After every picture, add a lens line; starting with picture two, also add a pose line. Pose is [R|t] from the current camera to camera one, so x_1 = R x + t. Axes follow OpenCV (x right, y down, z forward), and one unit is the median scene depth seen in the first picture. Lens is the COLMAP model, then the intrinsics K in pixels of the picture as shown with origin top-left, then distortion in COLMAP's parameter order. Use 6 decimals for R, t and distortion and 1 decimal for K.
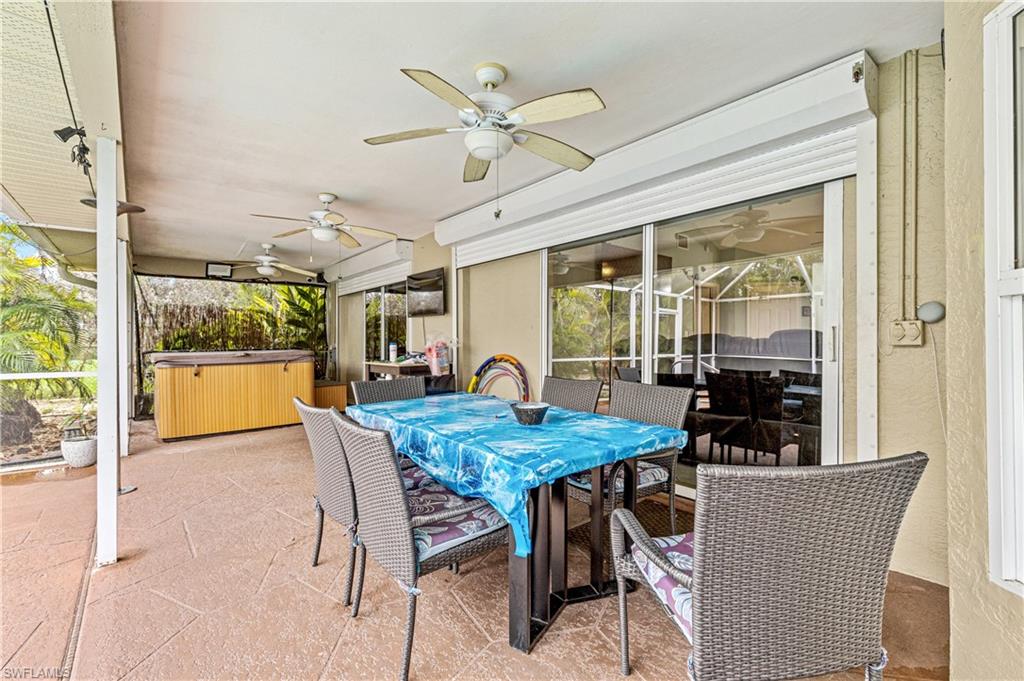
lens RADIAL K [[461.3, 0, 513.7], [0, 461.3, 344.2], [0, 0, 1]] dist [0.010171, -0.002098]
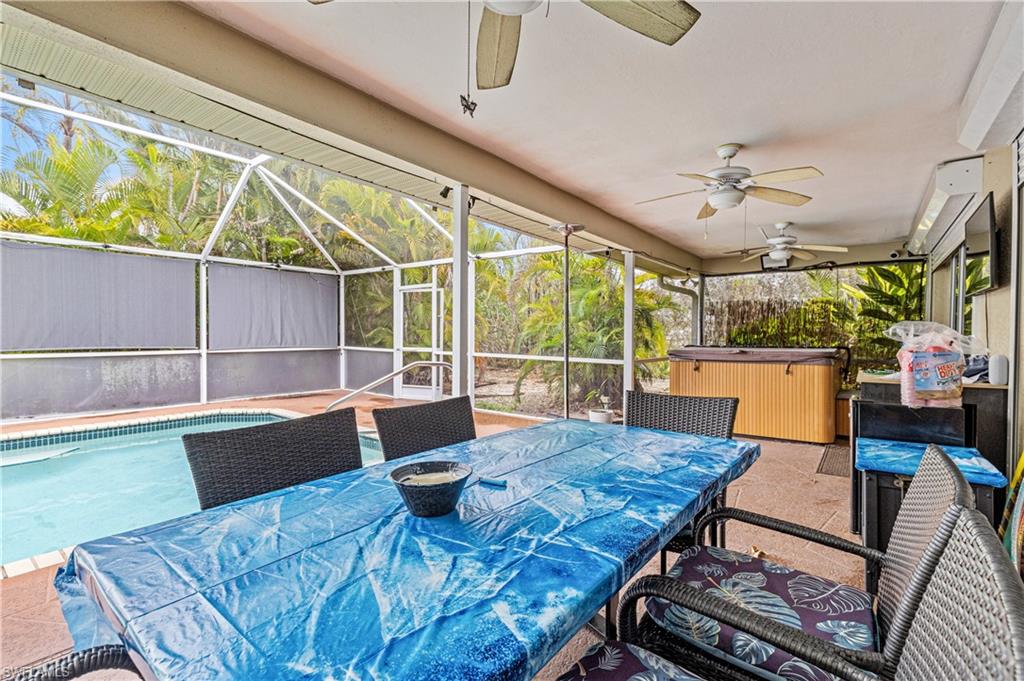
lens RADIAL K [[461.3, 0, 515.9], [0, 461.3, 339.1], [0, 0, 1]] dist [0.010171, -0.002098]
pose [[0.248053, 0.014292, -0.968641, 0.141827], [-0.015661, 0.999820, 0.010741, -0.003788], [0.968620, 0.012506, 0.248232, 0.257857]]
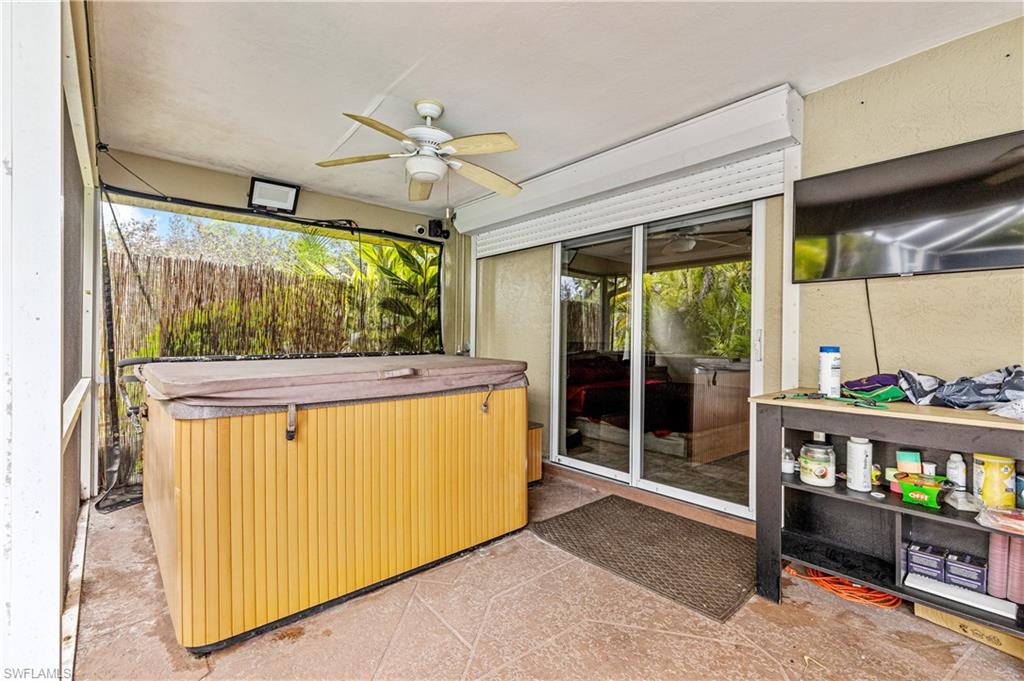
lens RADIAL K [[461.3, 0, 516.5], [0, 461.3, 344.2], [0, 0, 1]] dist [0.010171, -0.002098]
pose [[0.999079, 0.011381, 0.041375, -0.381353], [-0.011420, 0.999935, 0.000698, -0.000350], [-0.041364, -0.001170, 0.999143, 0.471523]]
